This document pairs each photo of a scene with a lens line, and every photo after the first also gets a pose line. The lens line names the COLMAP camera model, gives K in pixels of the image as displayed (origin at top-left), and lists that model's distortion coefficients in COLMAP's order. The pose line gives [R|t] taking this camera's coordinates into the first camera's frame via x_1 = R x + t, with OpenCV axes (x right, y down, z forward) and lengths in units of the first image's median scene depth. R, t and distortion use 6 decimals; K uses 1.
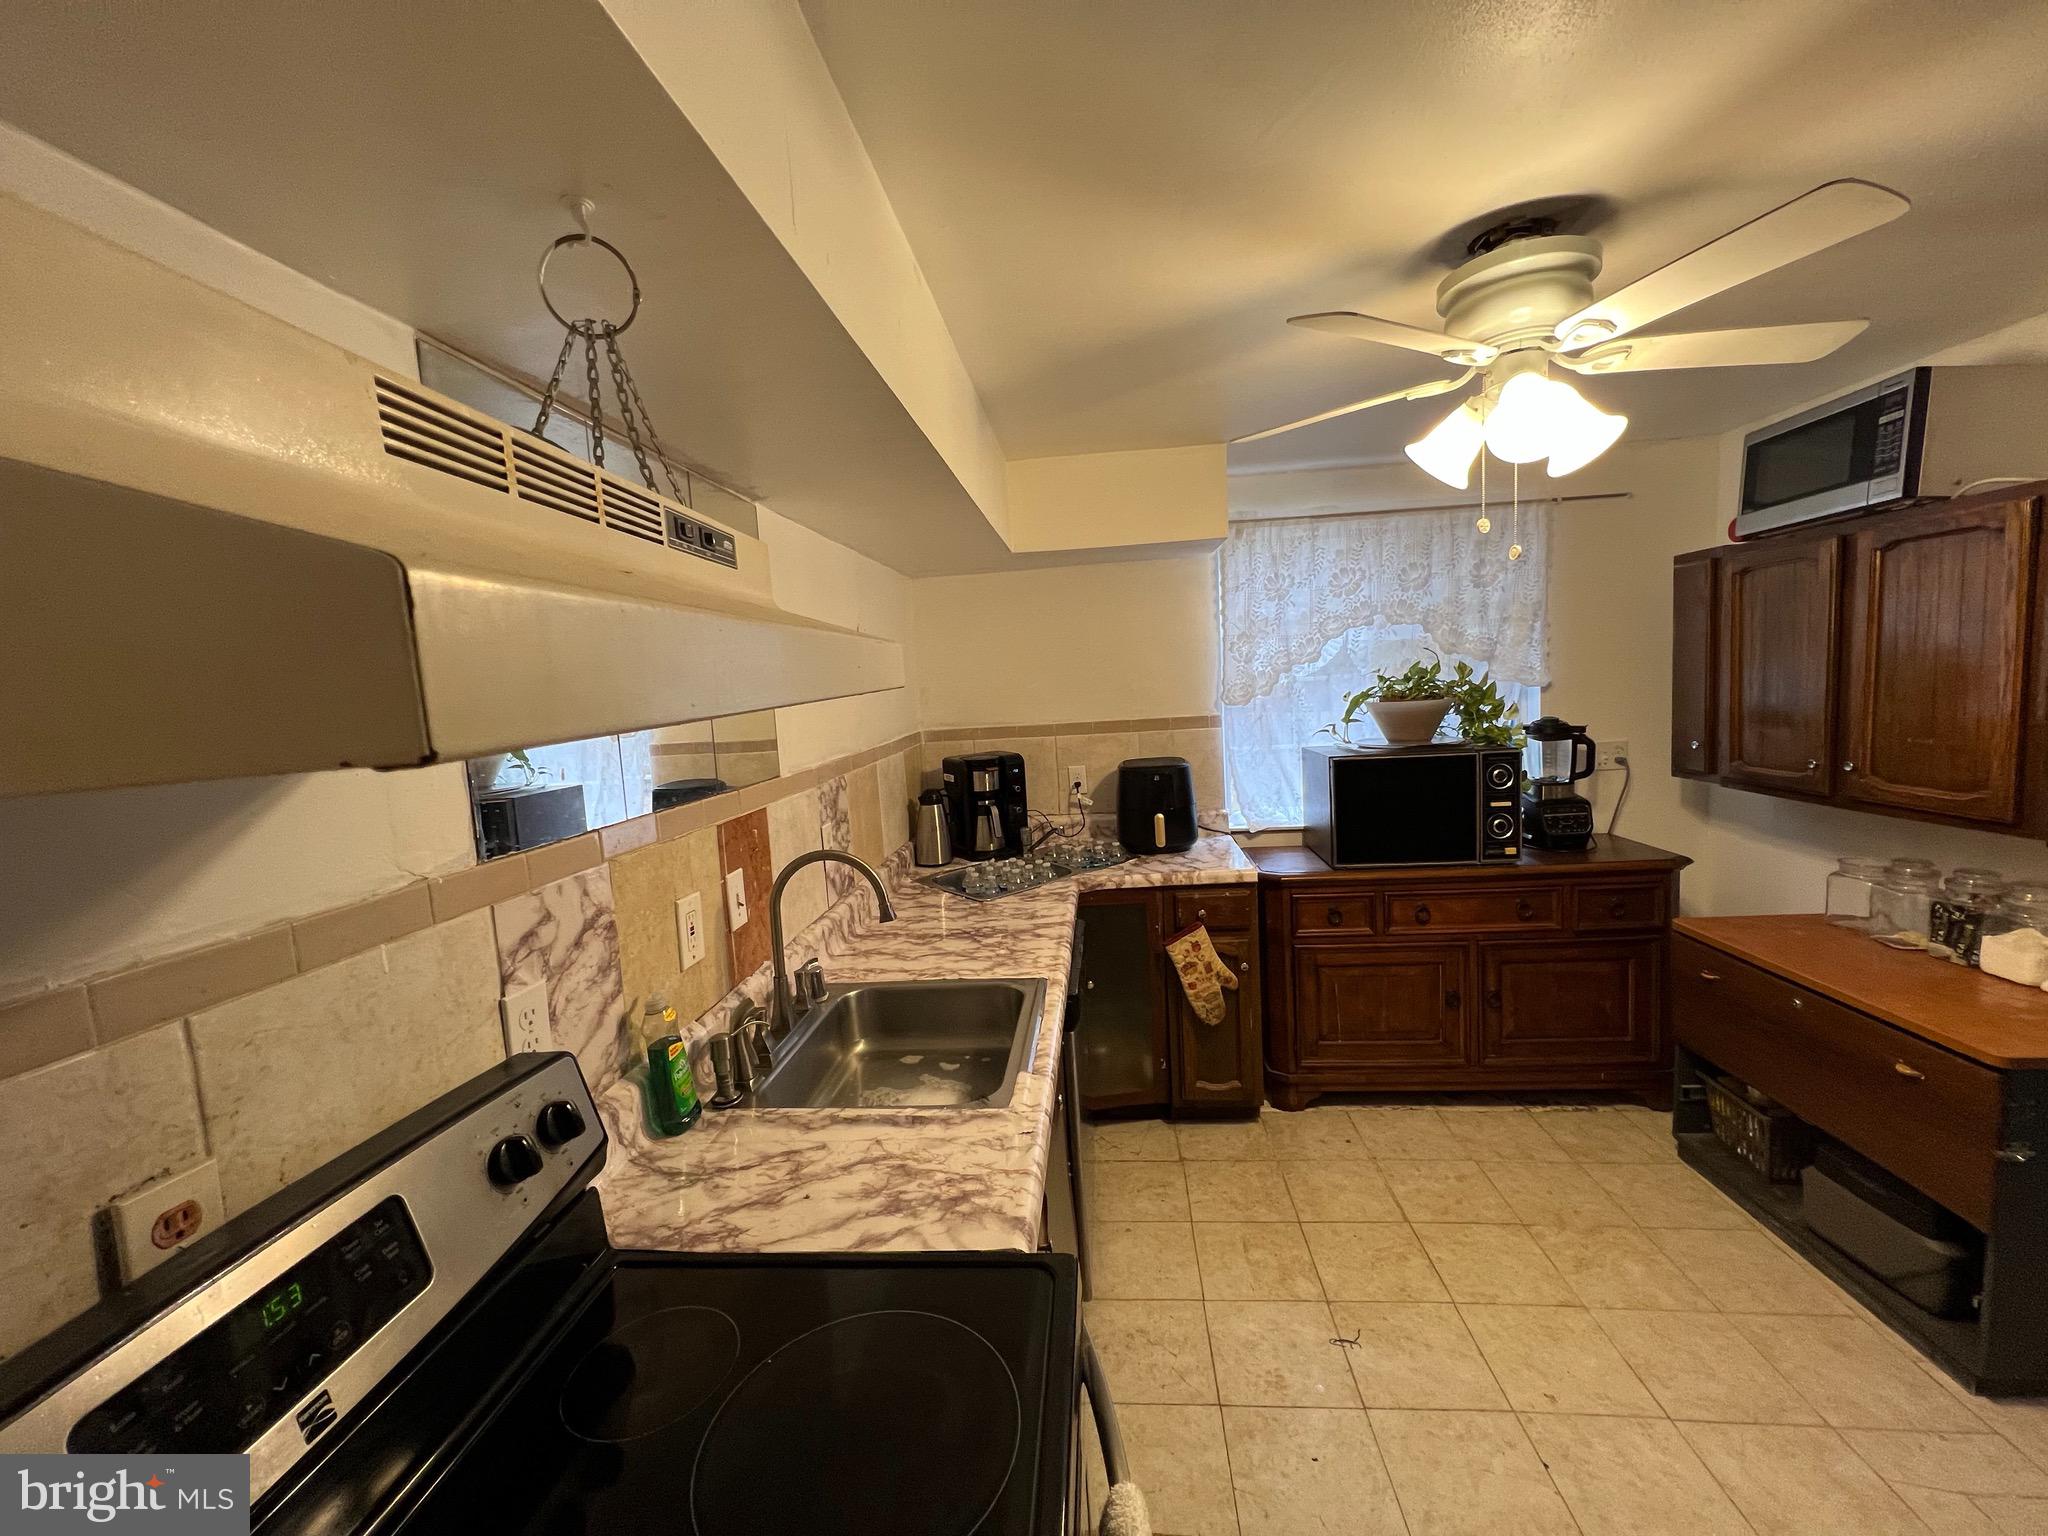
lens RADIAL K [[817.9, 0, 1024.0], [0, 817.9, 768.0], [0, 0, 1]] dist [-0.001707, -0.000079]
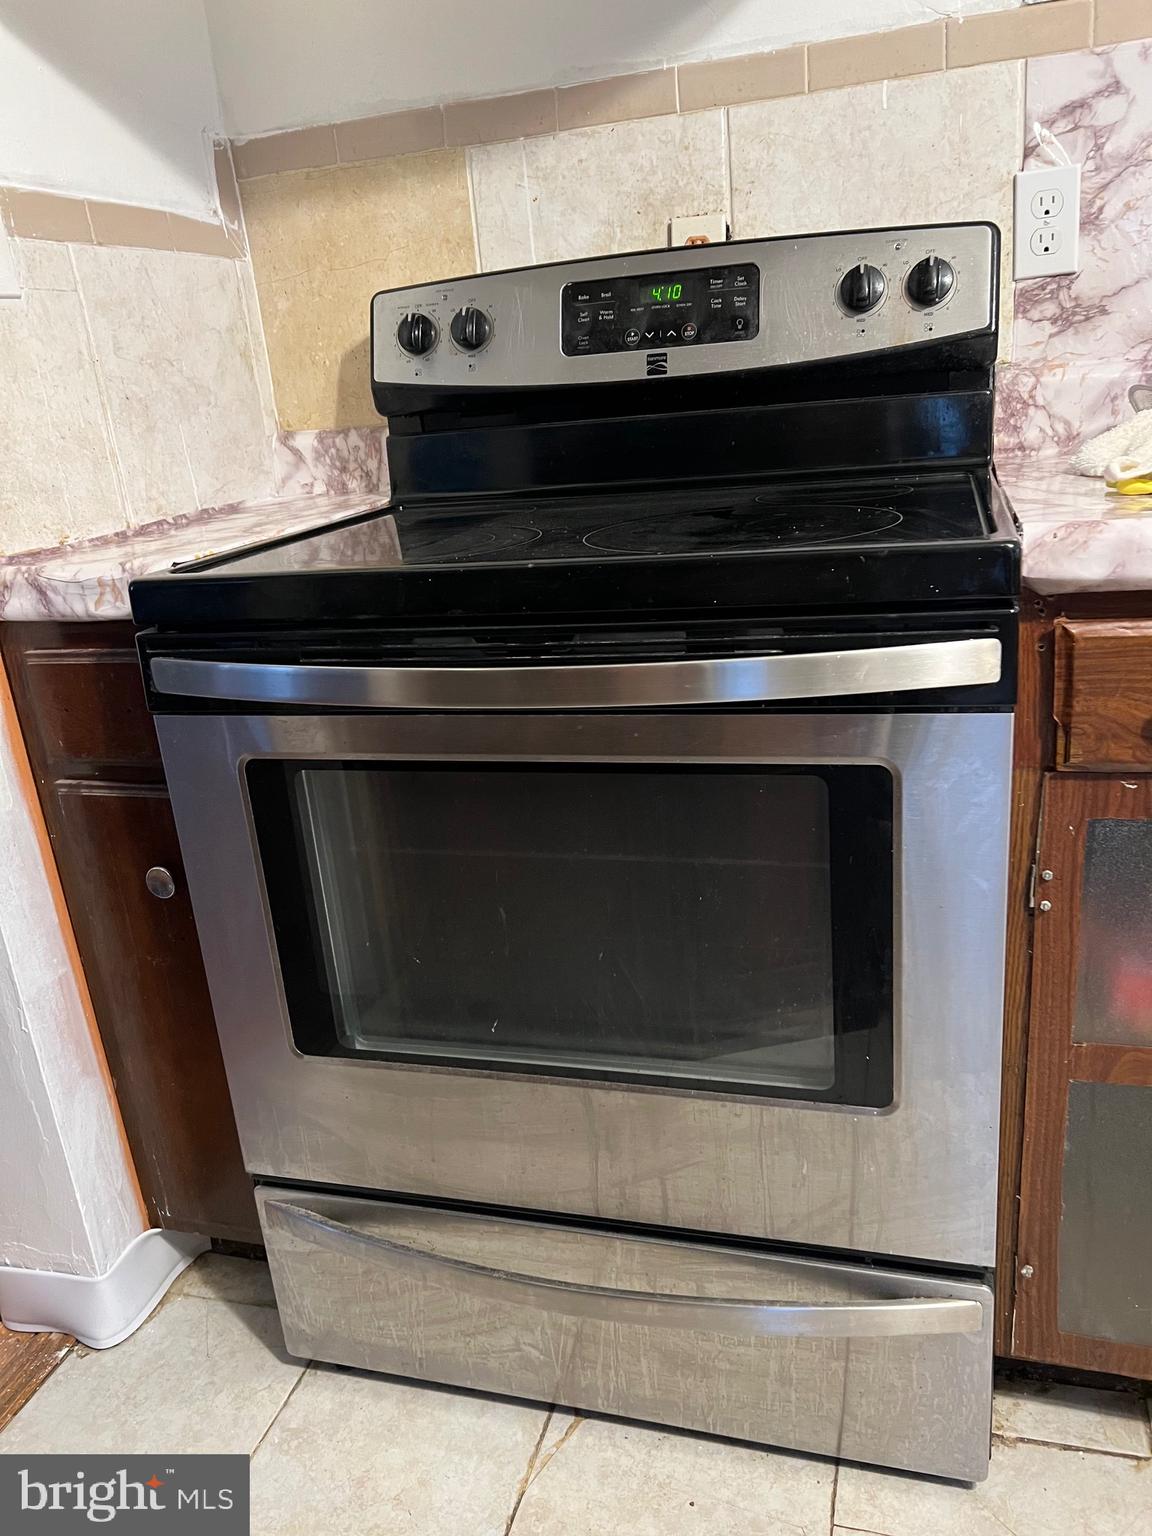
lens RADIAL K [[1132.4, 0, 576.0], [0, 1132.4, 768.0], [0, 0, 1]] dist [0.085675, -0.094732]
pose [[-0.171109, 0.396185, -0.902086, 1.093052], [0.007364, 0.916078, 0.400933, 0.445975], [0.985225, 0.061961, -0.159667, 0.903405]]
